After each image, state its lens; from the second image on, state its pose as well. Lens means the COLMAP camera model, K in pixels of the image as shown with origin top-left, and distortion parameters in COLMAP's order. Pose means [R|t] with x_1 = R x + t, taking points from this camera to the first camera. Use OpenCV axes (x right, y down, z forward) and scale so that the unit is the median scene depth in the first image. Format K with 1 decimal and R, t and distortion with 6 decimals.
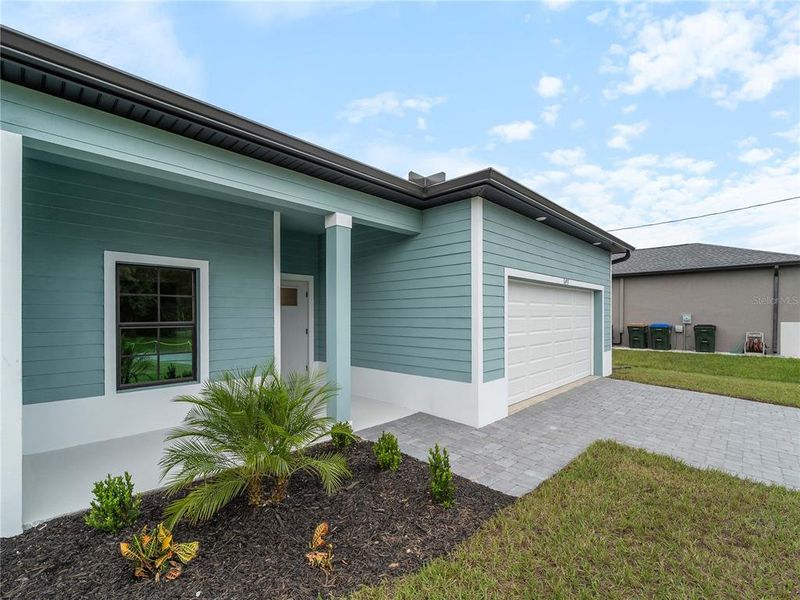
lens RADIAL K [[367.6, 0, 400.3], [0, 367.6, 316.8], [0, 0, 1]] dist [-0.000017, 0.000213]
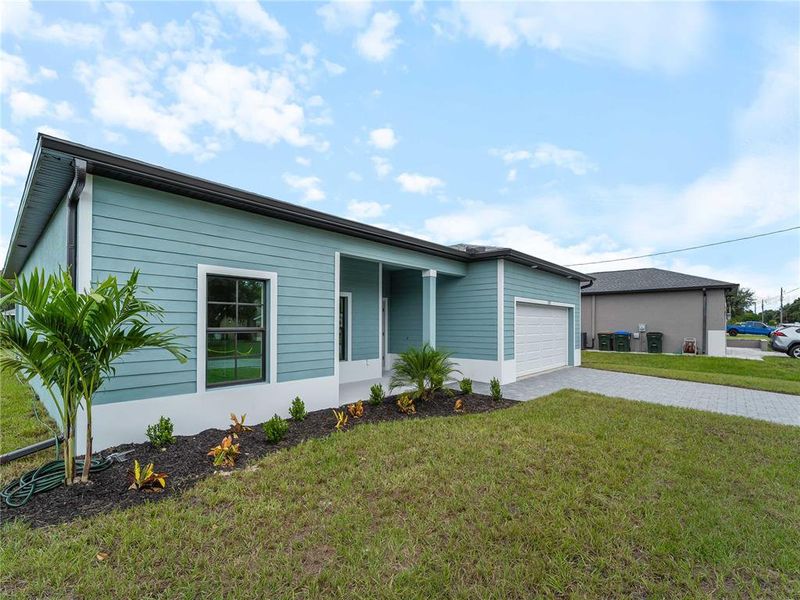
lens RADIAL K [[367.6, 0, 400.3], [0, 367.6, 316.8], [0, 0, 1]] dist [-0.000017, 0.000213]
pose [[0.999407, 0.005730, 0.033965, -0.241221], [-0.004867, 0.999665, -0.025415, 0.007572], [-0.034099, 0.025235, 0.999100, -0.552612]]
